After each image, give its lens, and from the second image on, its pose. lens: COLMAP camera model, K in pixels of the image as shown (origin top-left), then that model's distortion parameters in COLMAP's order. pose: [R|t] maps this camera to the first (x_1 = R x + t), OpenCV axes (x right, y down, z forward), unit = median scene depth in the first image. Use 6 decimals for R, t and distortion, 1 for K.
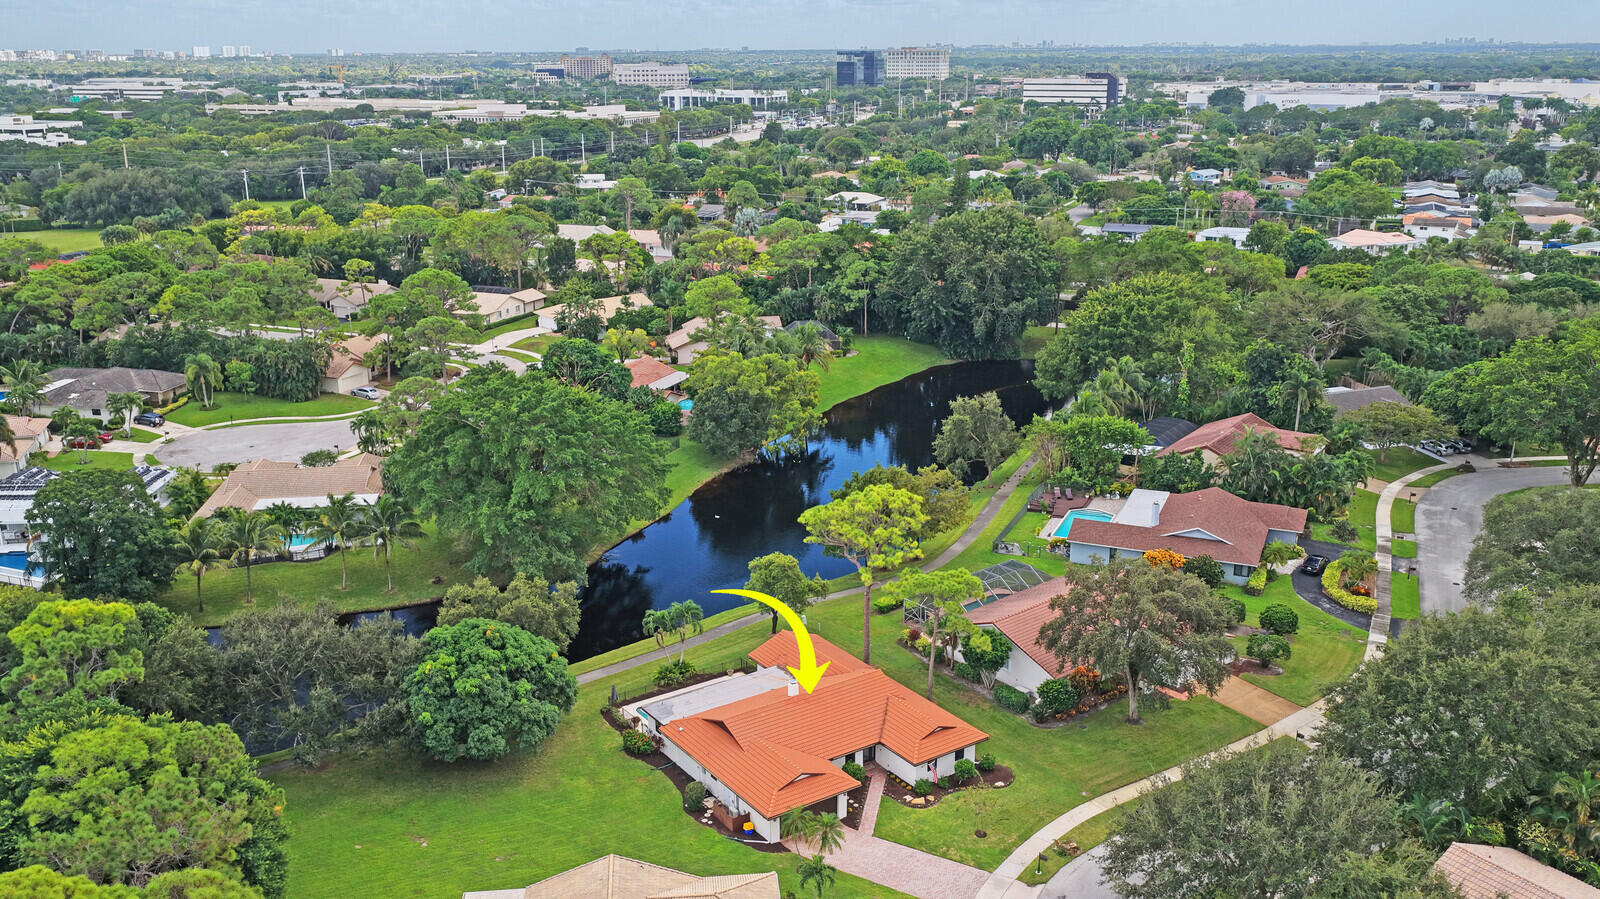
lens RADIAL K [[1338.3, 0, 800.0], [0, 1338.3, 449.5], [0, 0, 1]] dist [-0.003741, 0.010449]
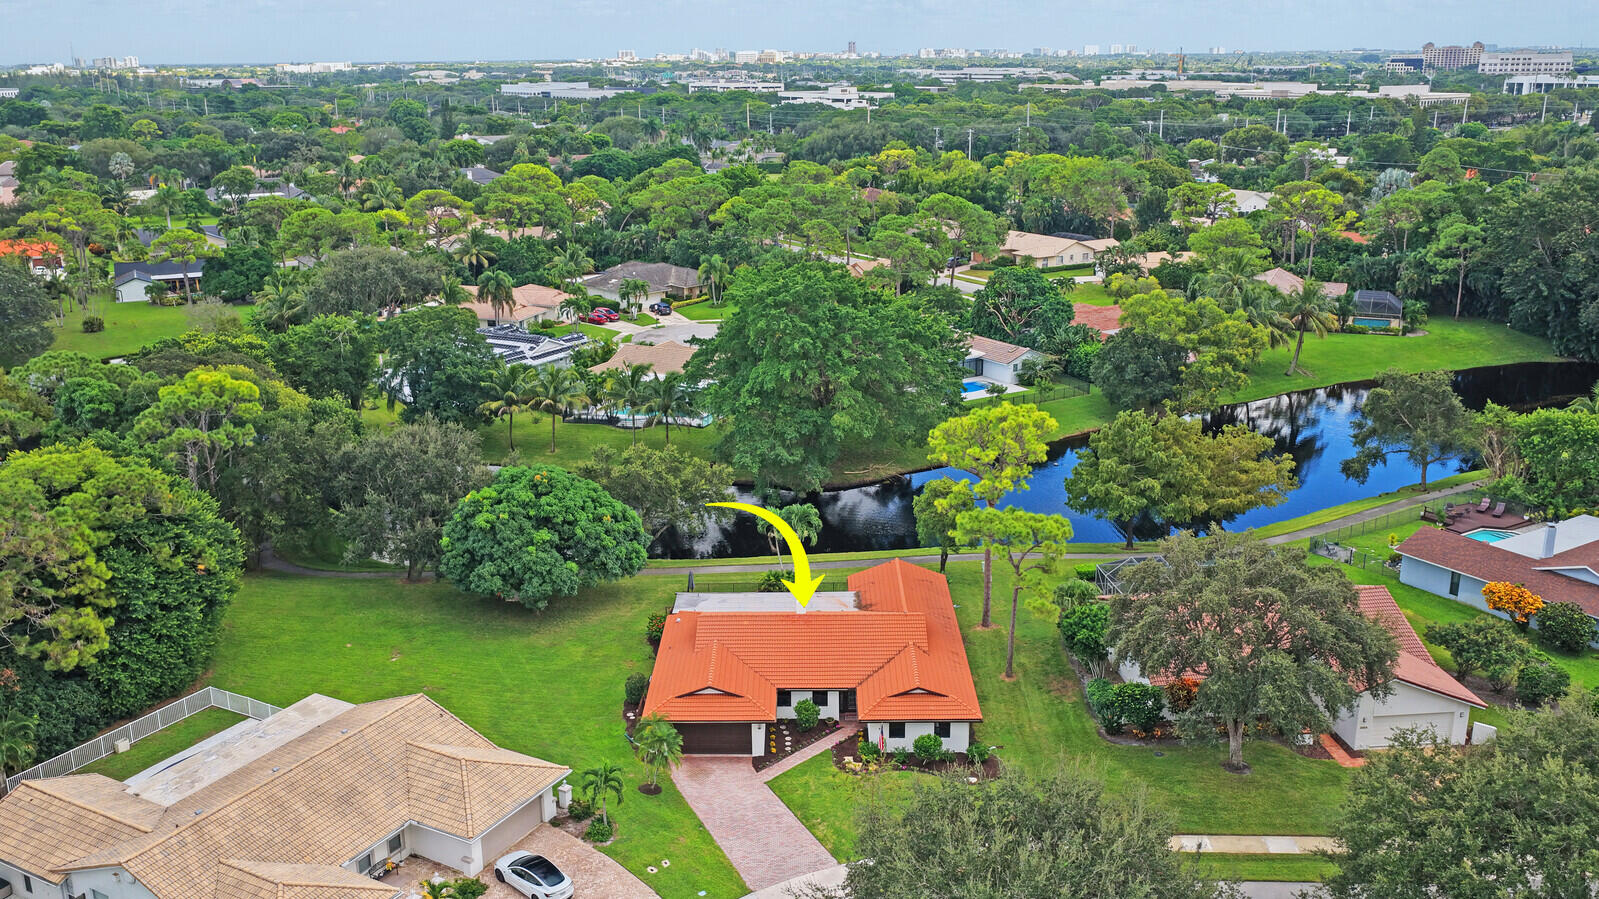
lens RADIAL K [[1337.4, 0, 799.5], [0, 1337.4, 449.5], [0, 0, 1]] dist [-0.003741, 0.010449]
pose [[0.824606, 0.157834, -0.543244, 0.176997], [-0.155549, 0.986536, 0.050517, 0.014935], [0.543903, 0.042844, 0.838054, 0.113146]]
